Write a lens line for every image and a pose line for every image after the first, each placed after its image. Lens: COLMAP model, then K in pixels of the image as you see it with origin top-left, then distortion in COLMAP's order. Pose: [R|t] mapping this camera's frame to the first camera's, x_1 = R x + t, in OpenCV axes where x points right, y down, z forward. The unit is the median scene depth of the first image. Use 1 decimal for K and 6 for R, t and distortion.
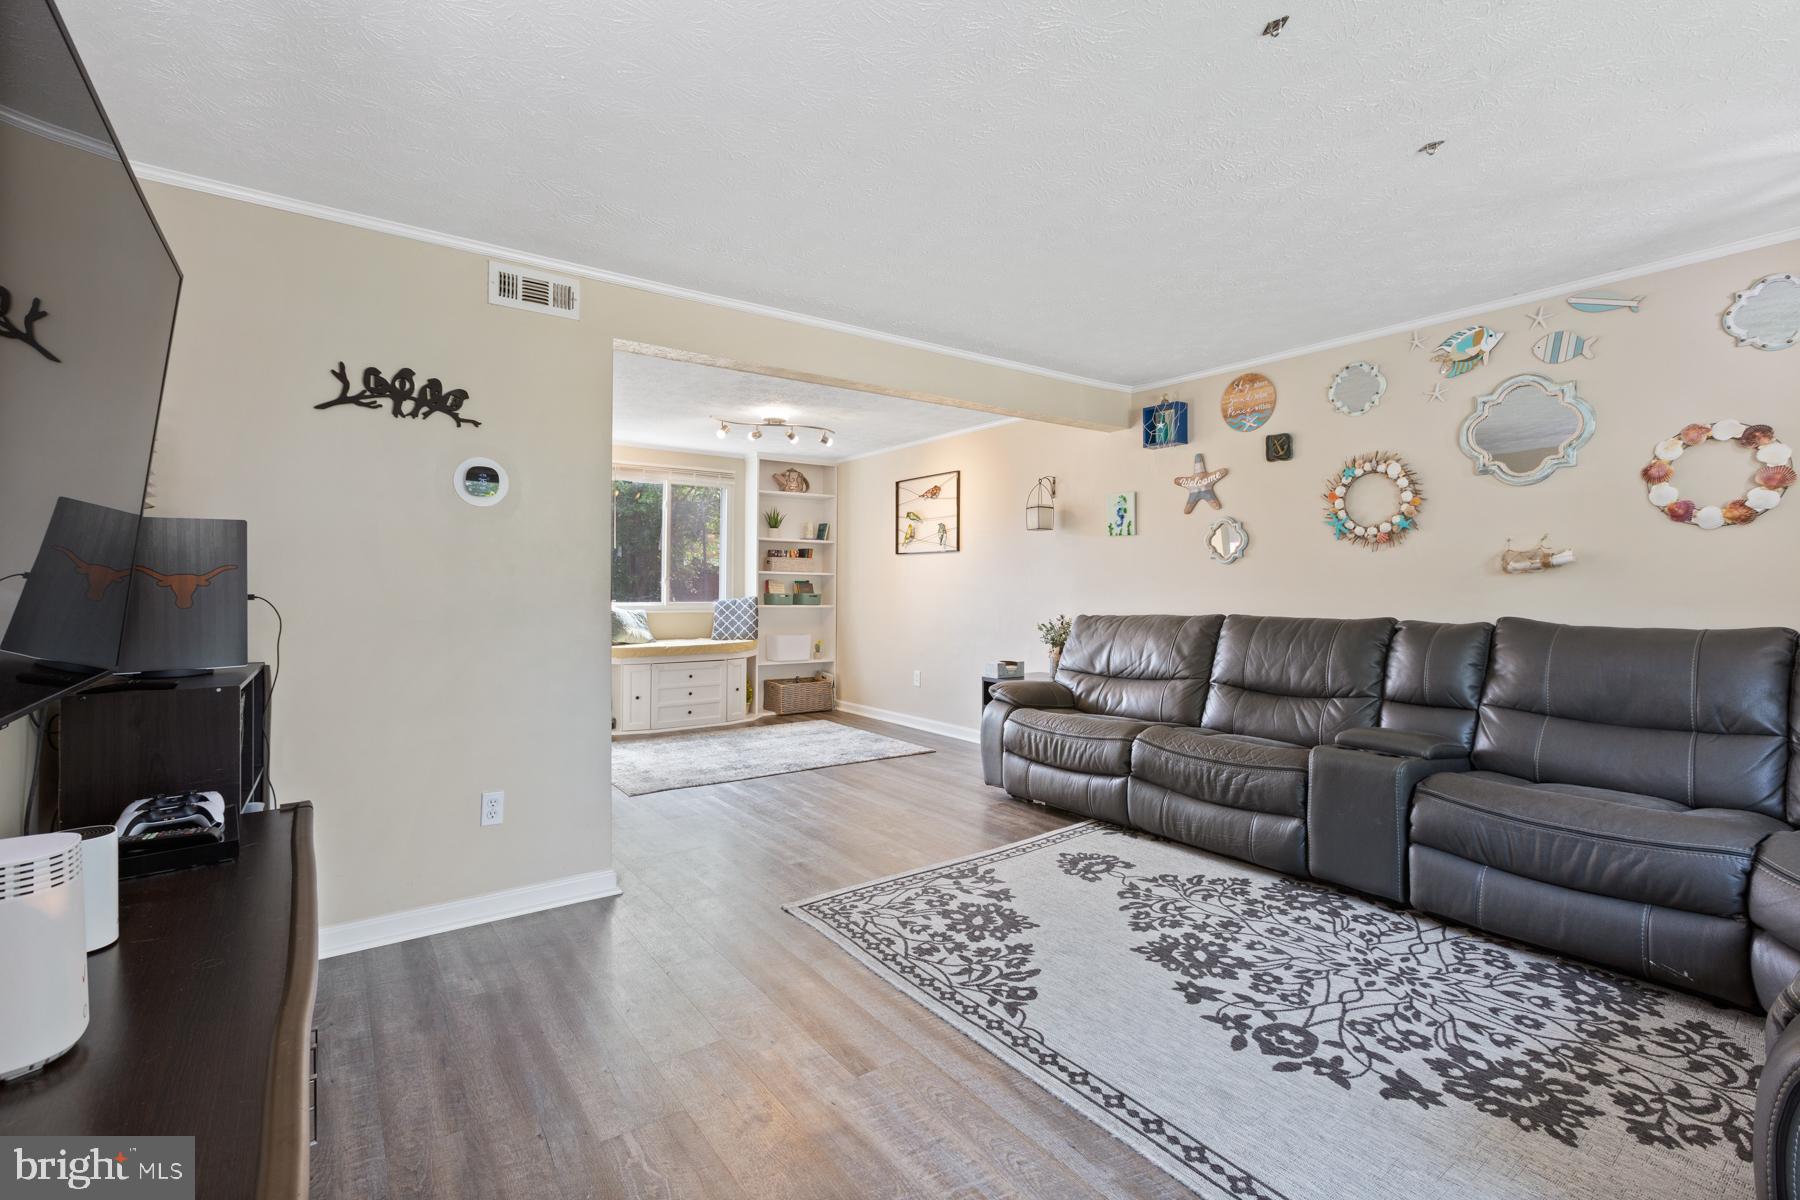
lens RADIAL K [[799.0, 0, 898.4], [0, 799.0, 576.9], [0, 0, 1]] dist [0.001011, 0.000193]
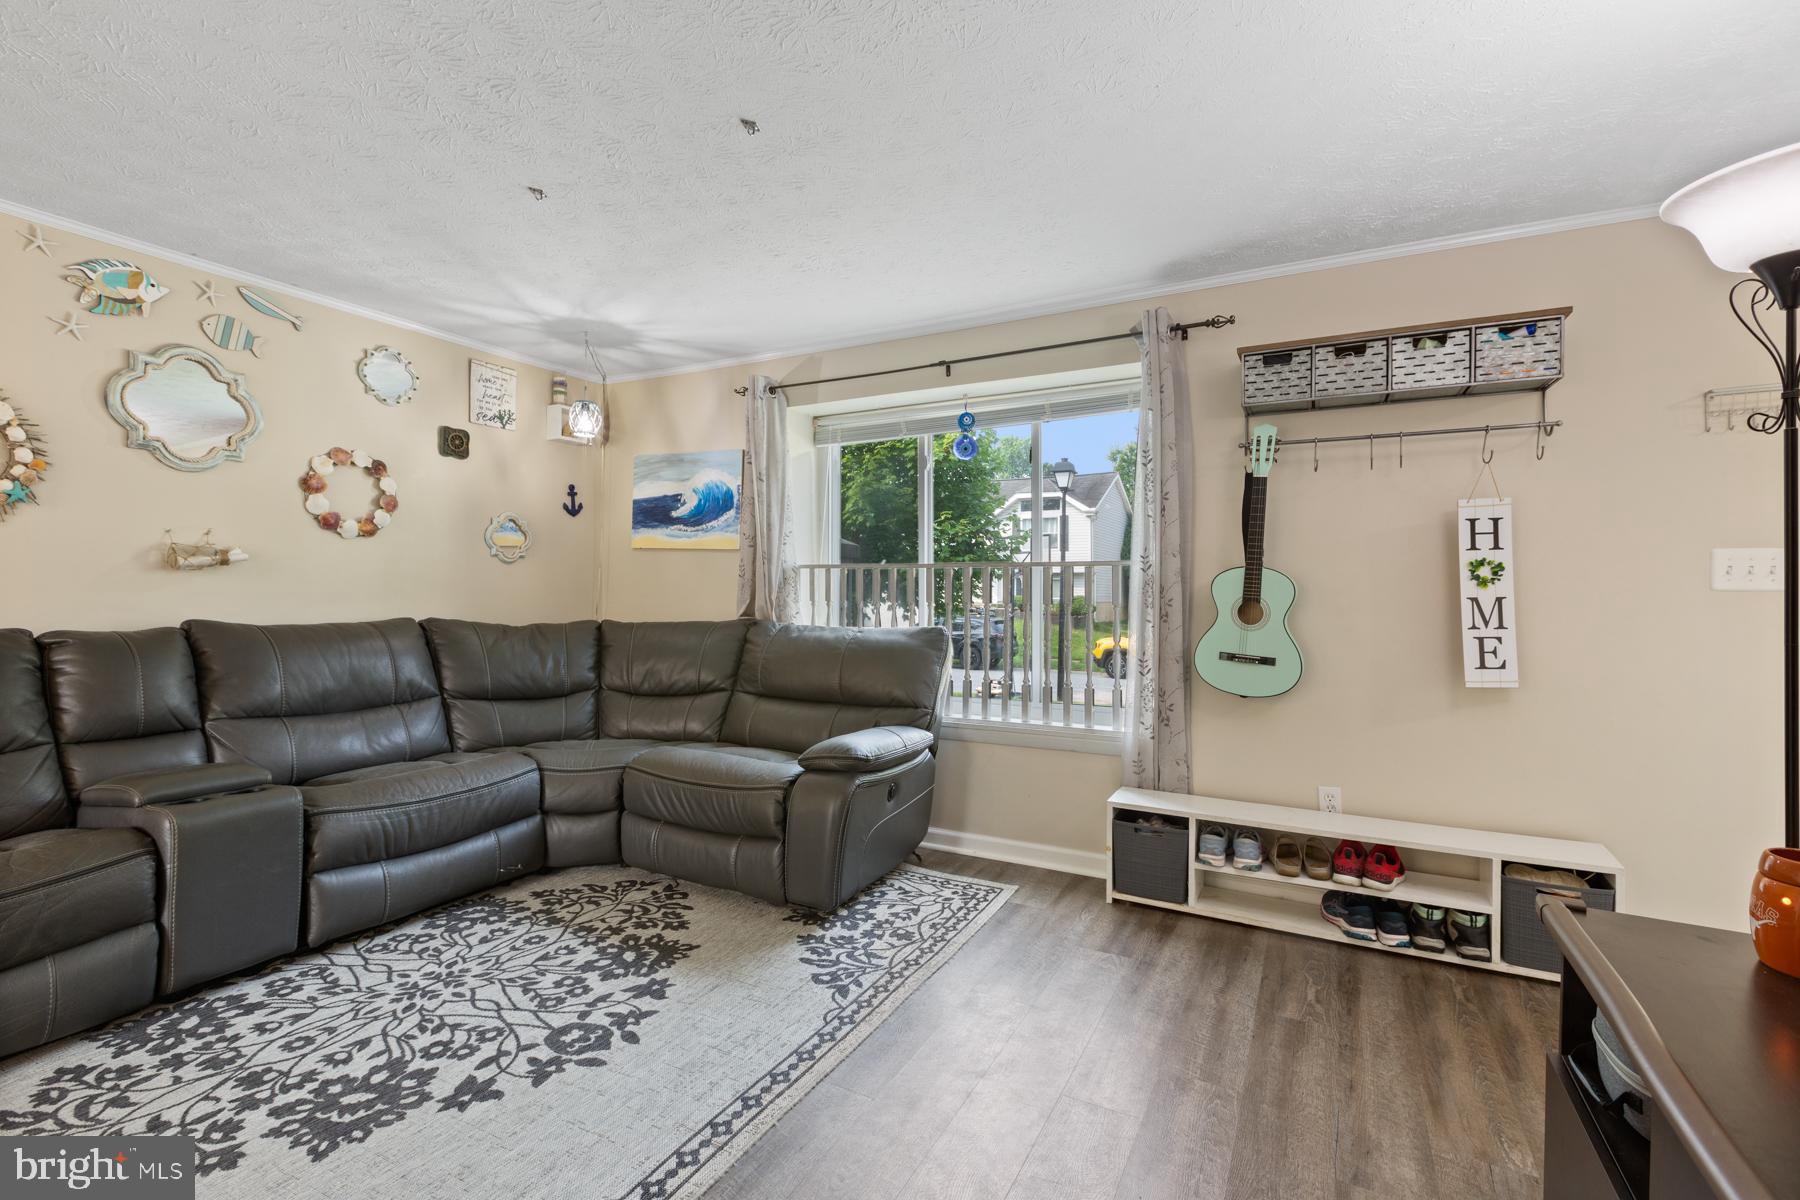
lens RADIAL K [[805.5, 0, 903.7], [0, 805.5, 588.7], [0, 0, 1]] dist [0.001067, 0.000126]
pose [[-0.441303, 0.000424, 0.897358, -0.435224], [-0.018308, 0.999787, -0.009476, 0.011694], [-0.897172, -0.020610, -0.441201, 0.787067]]
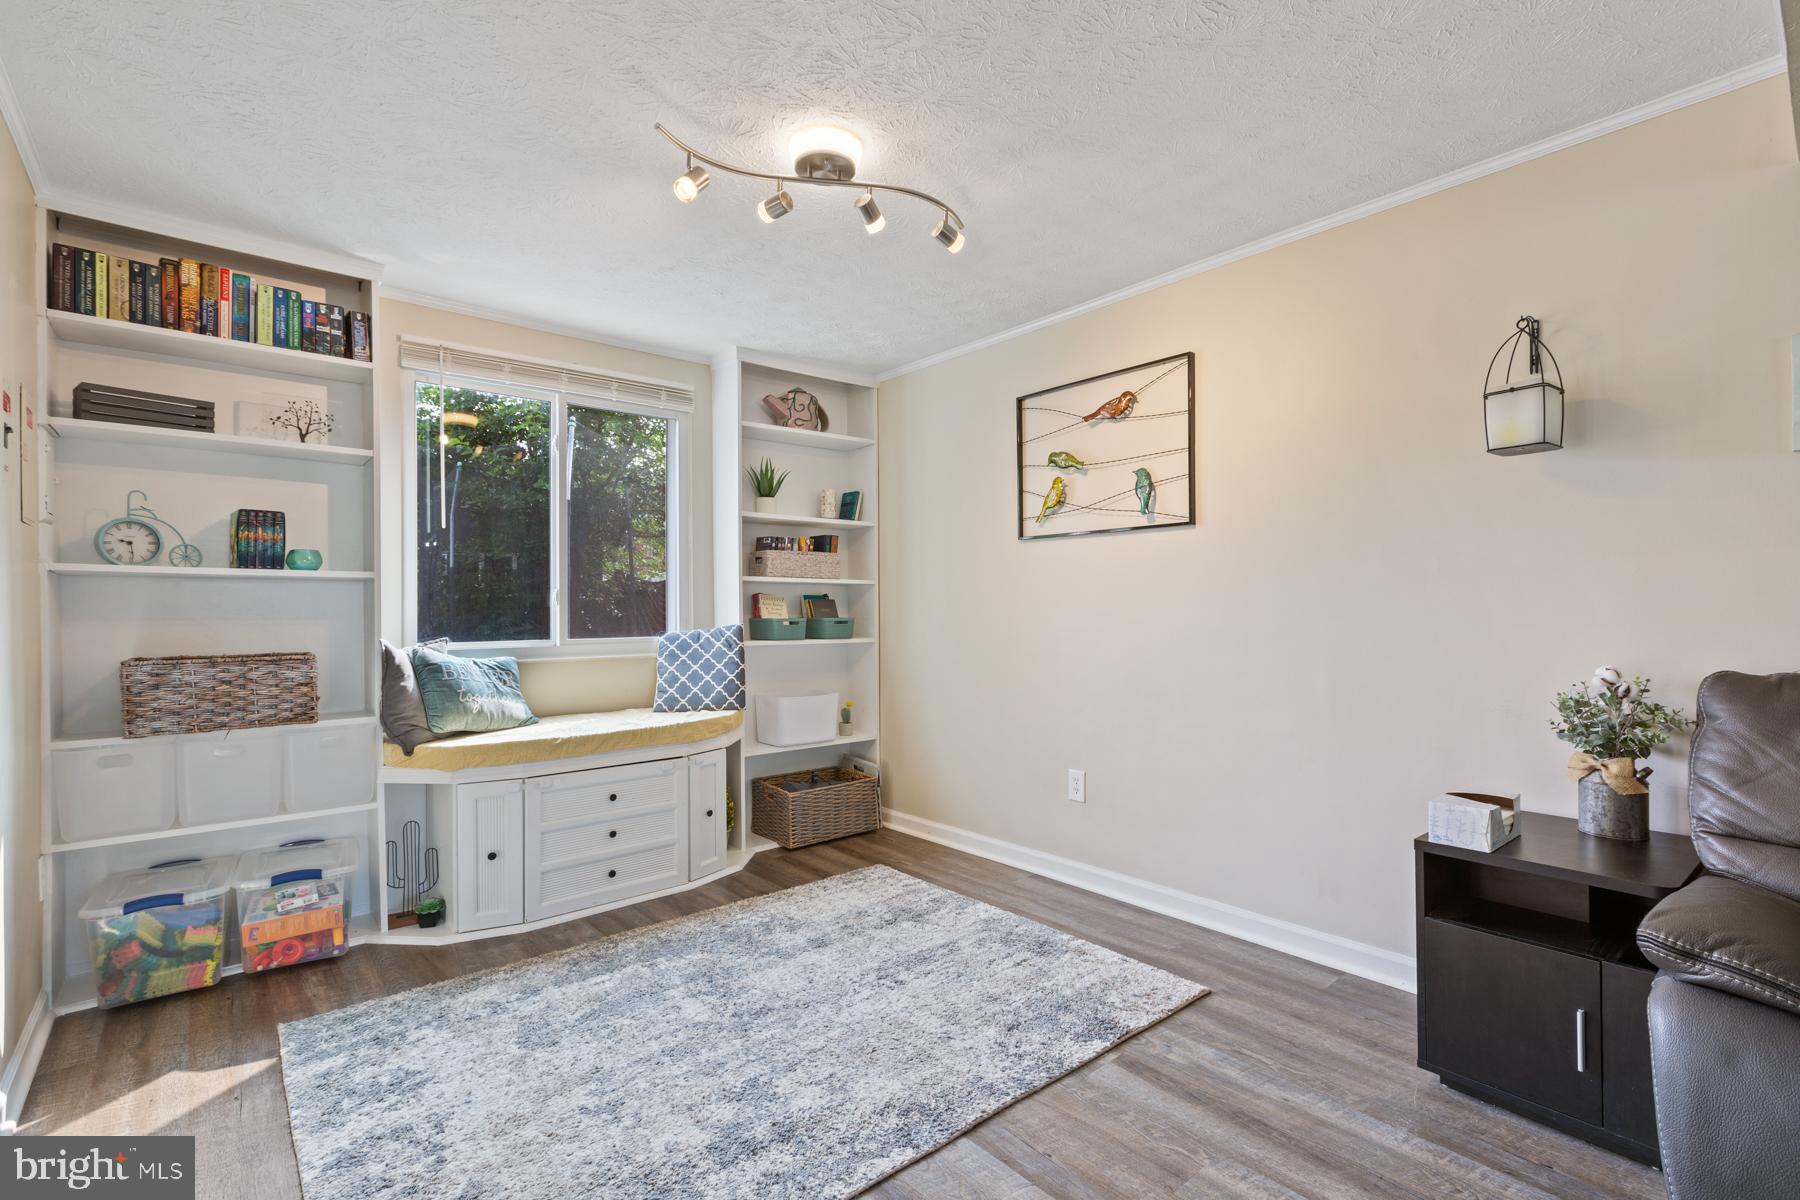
lens RADIAL K [[810.3, 0, 900.0], [0, 810.3, 600.0], [0, 0, 1]] dist [-0.000422, 0.000671]
pose [[0.996388, -0.012087, 0.084054, -0.300240], [0.011447, 0.999902, 0.008092, 0.013167], [-0.084144, -0.007100, 0.996428, 1.184590]]
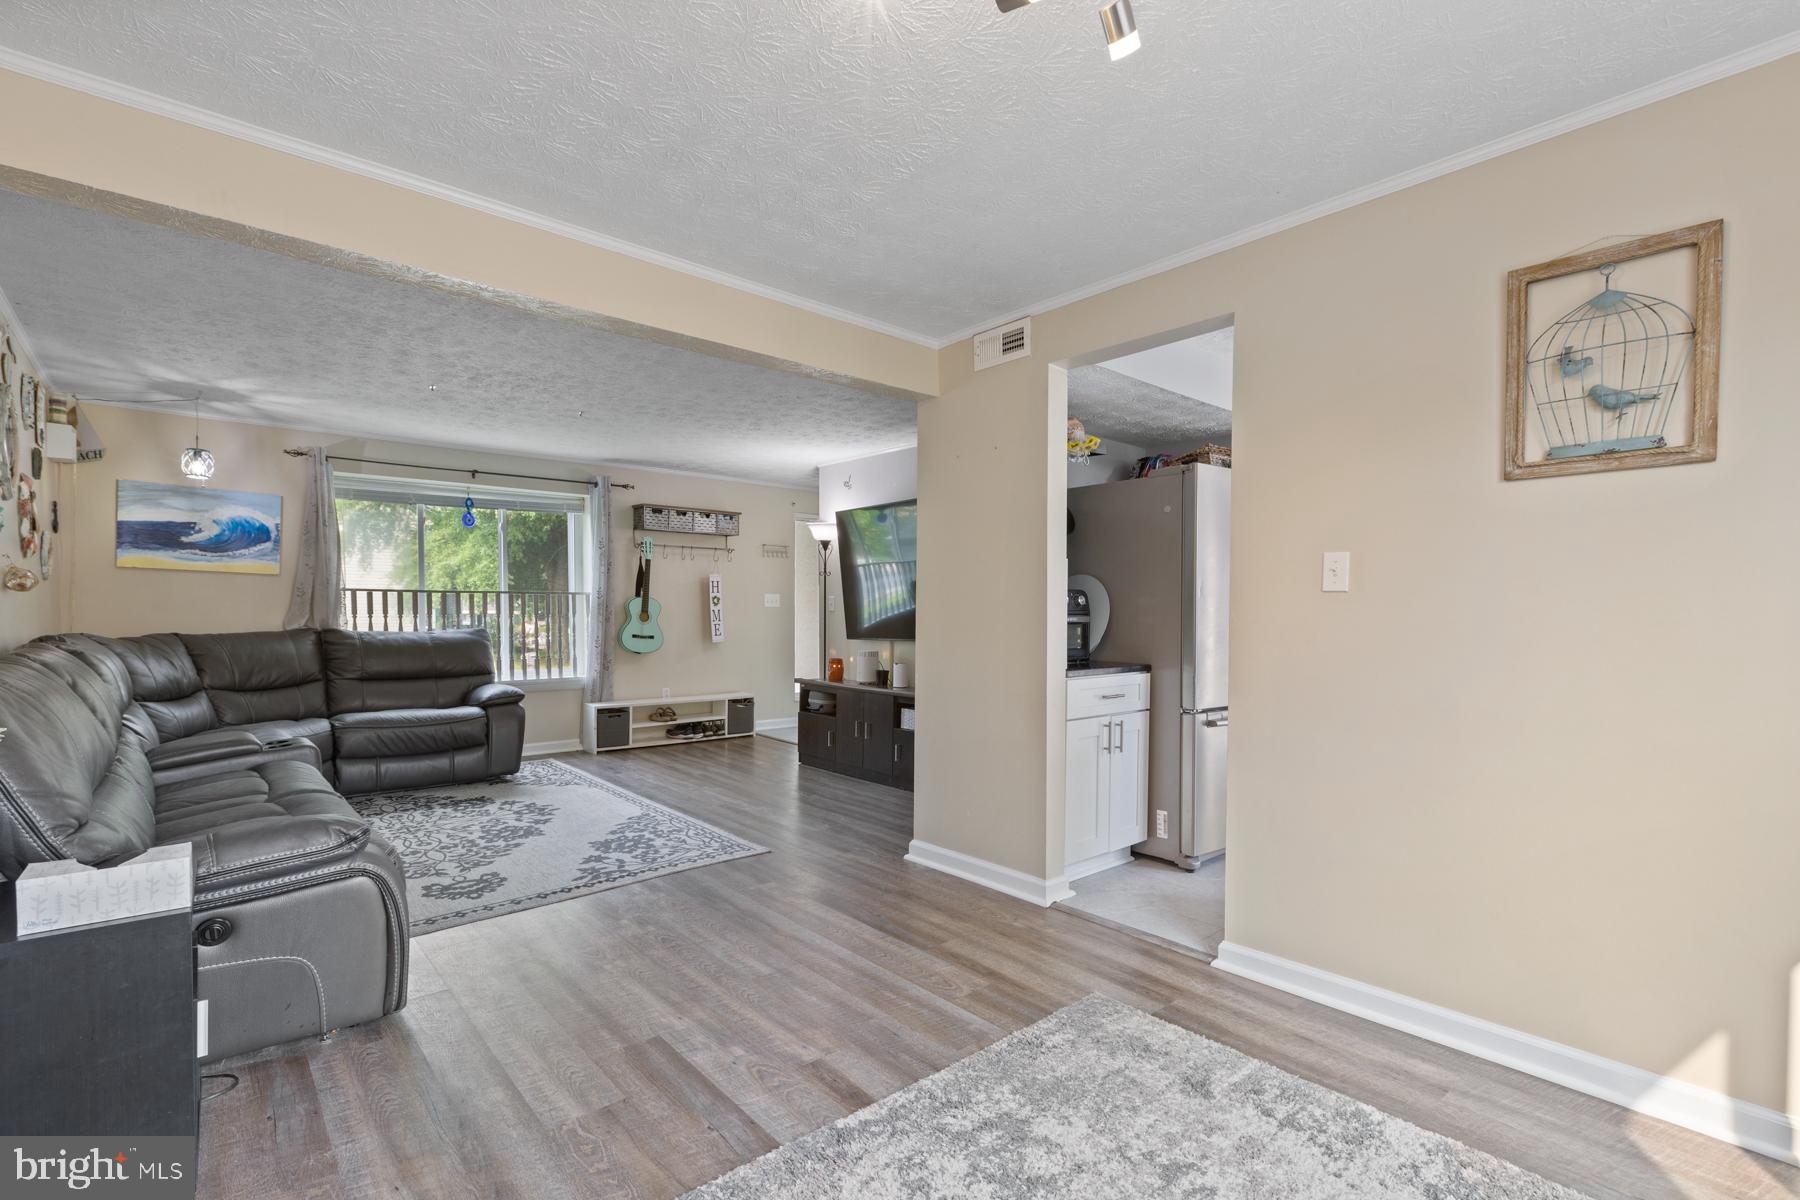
lens RADIAL K [[822.7, 0, 894.6], [0, 822.7, 631.4], [0, 0, 1]] dist [-0.001068, -0.000056]
pose [[-0.995807, -0.003824, -0.091404, -0.229603], [-0.005189, 0.999878, 0.014703, 0.027776], [0.091337, 0.015116, -0.995705, 2.428515]]
